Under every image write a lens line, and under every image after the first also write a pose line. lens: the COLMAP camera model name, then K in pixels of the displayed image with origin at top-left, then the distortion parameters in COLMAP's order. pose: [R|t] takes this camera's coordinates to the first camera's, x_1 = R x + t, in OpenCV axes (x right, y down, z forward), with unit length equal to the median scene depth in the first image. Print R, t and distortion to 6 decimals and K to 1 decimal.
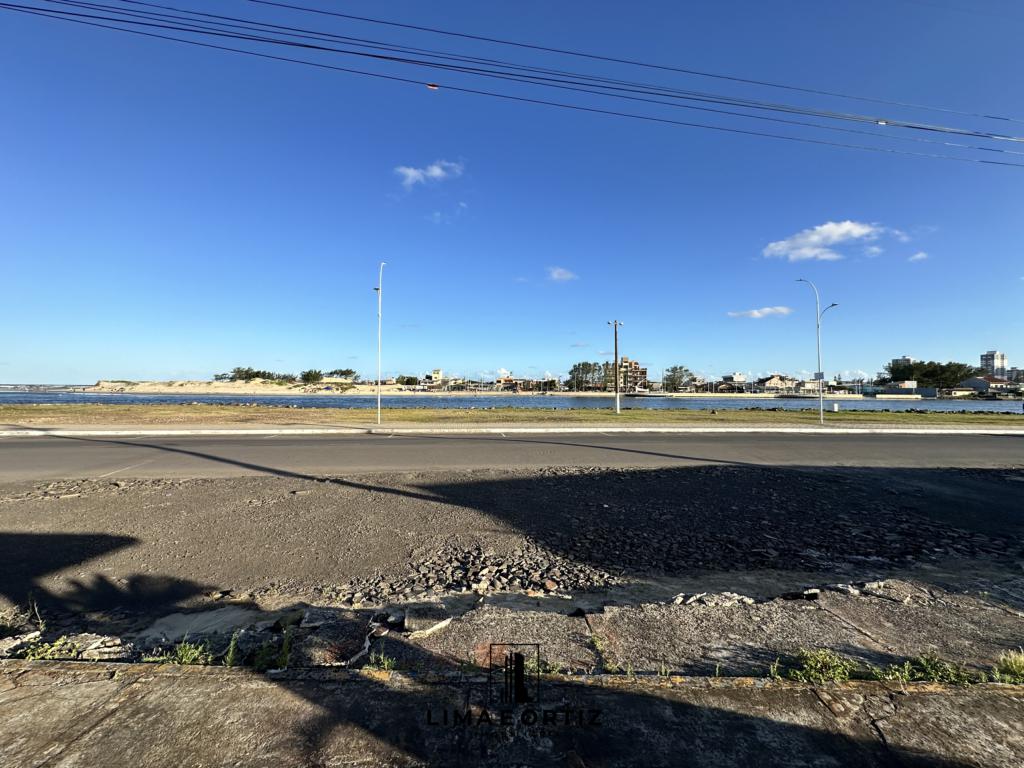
lens RADIAL K [[408.2, 0, 513.3], [0, 408.2, 382.2], [0, 0, 1]] dist [-0.003592, 0.000870]
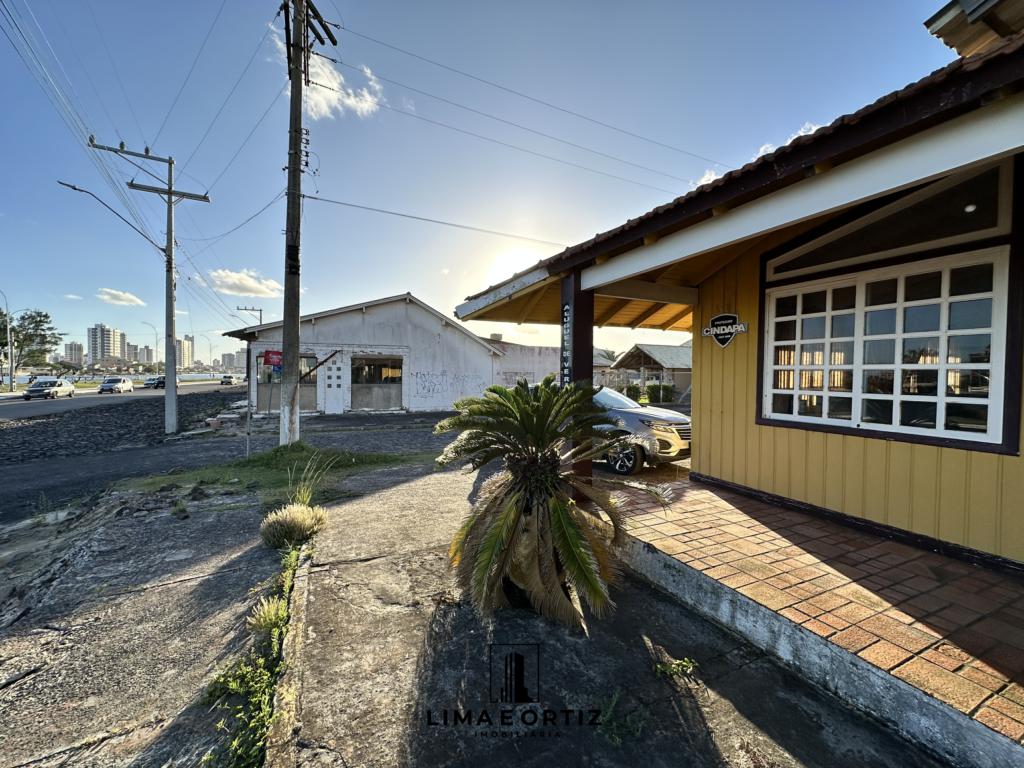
lens RADIAL K [[408.2, 0, 512.8], [0, 408.2, 381.8], [0, 0, 1]] dist [-0.003592, 0.000870]
pose [[-0.431674, -0.028586, 0.901577, 0.057017], [-0.024597, 0.999499, 0.019913, 0.044730], [-0.901694, -0.013580, -0.432161, 0.346055]]
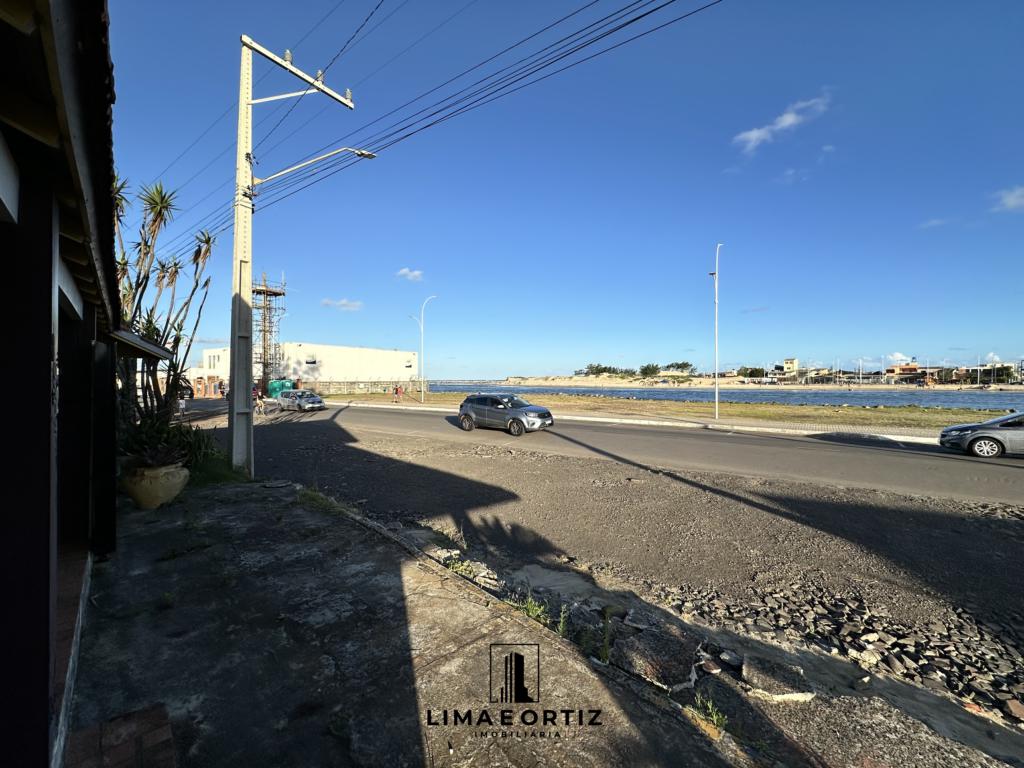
lens RADIAL K [[408.2, 0, 513.8], [0, 408.2, 384.3], [0, 0, 1]] dist [-0.003592, 0.000870]
pose [[0.709685, -0.000538, -0.704519, -0.010584], [0.016080, 0.999752, 0.015434, 0.005426], [0.704335, -0.022282, 0.709518, 0.062516]]
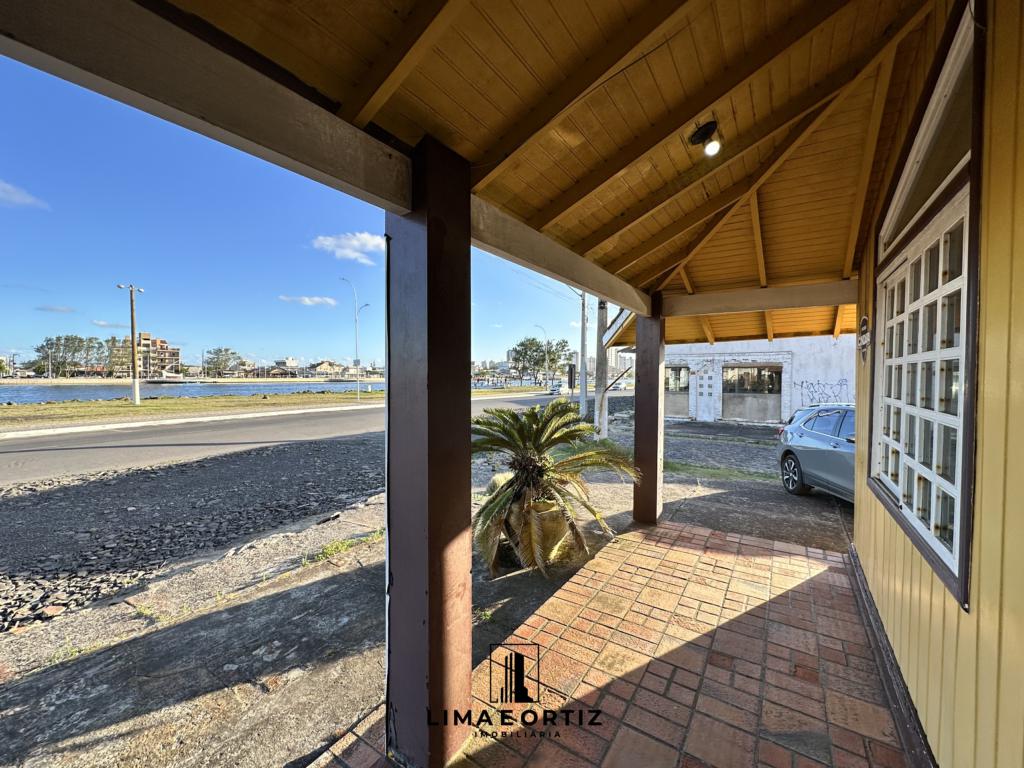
lens RADIAL K [[408.2, 0, 513.1], [0, 408.2, 387.5], [0, 0, 1]] dist [-0.003592, 0.000870]
pose [[0.538242, -0.029403, 0.842277, -0.065873], [-0.012607, 0.998999, 0.042930, 0.003926], [-0.842696, -0.033725, 0.537332, -0.151192]]
